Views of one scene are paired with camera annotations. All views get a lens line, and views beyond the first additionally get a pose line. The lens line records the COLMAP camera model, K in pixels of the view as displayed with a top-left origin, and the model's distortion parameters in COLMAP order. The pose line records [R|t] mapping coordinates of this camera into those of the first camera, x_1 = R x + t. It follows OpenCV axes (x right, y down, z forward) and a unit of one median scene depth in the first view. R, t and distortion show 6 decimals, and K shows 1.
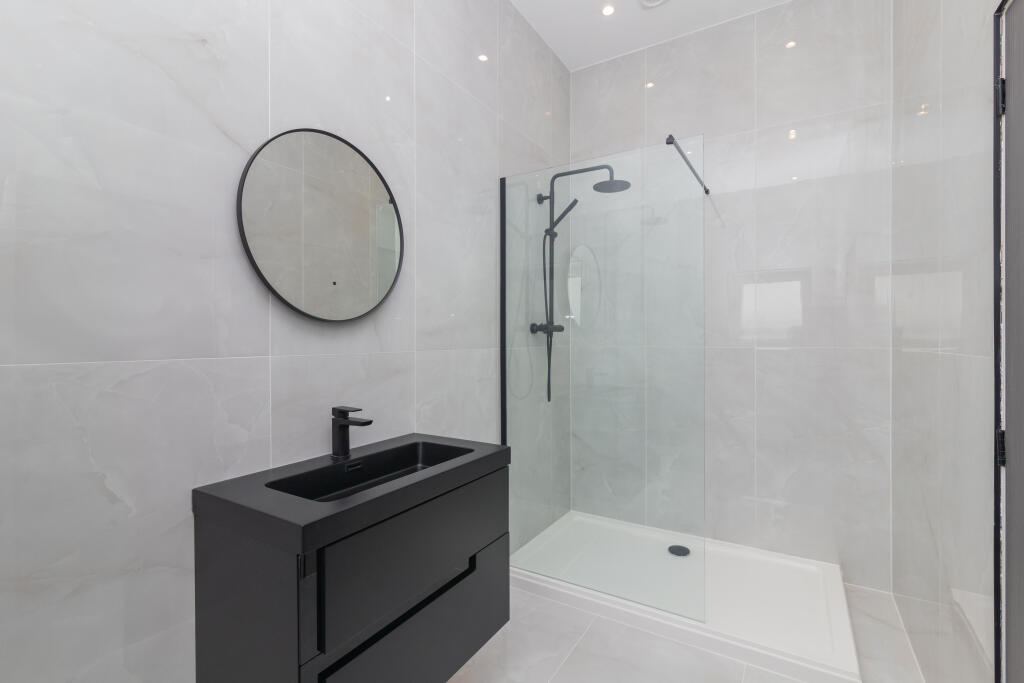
lens RADIAL K [[473.3, 0, 513.7], [0, 473.3, 339.8], [0, 0, 1]] dist [0.009900, -0.000843]
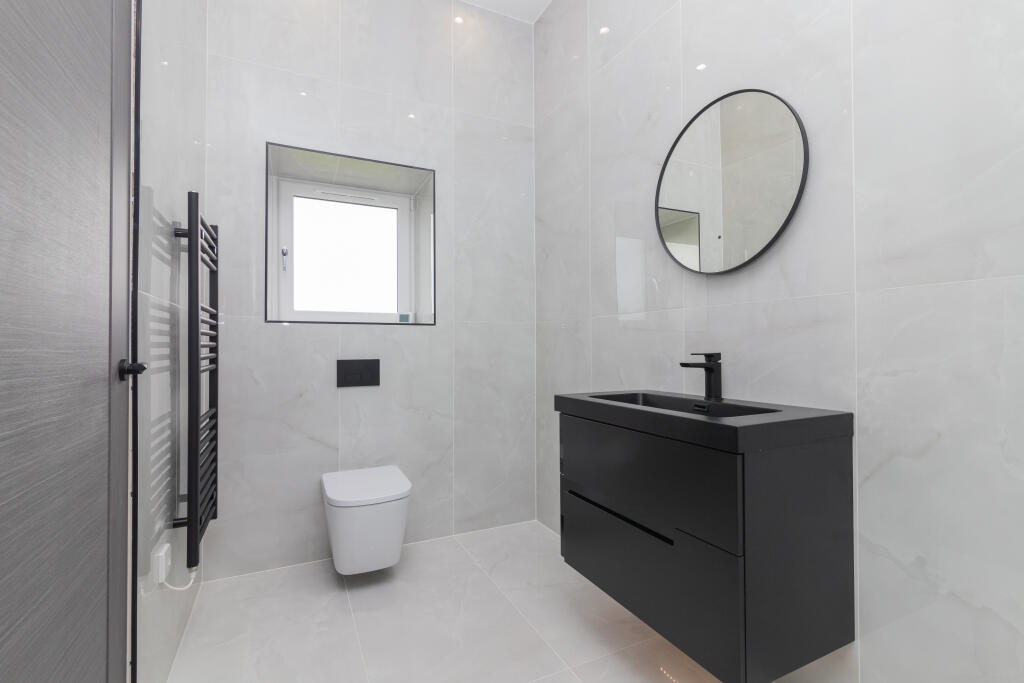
lens RADIAL K [[473.3, 0, 513.7], [0, 473.3, 339.8], [0, 0, 1]] dist [0.009900, -0.000843]
pose [[-0.537981, -0.004420, -0.842945, 0.672772], [0.001407, 0.999980, -0.006141, 0.104079], [0.842956, -0.004490, -0.537965, 1.035368]]
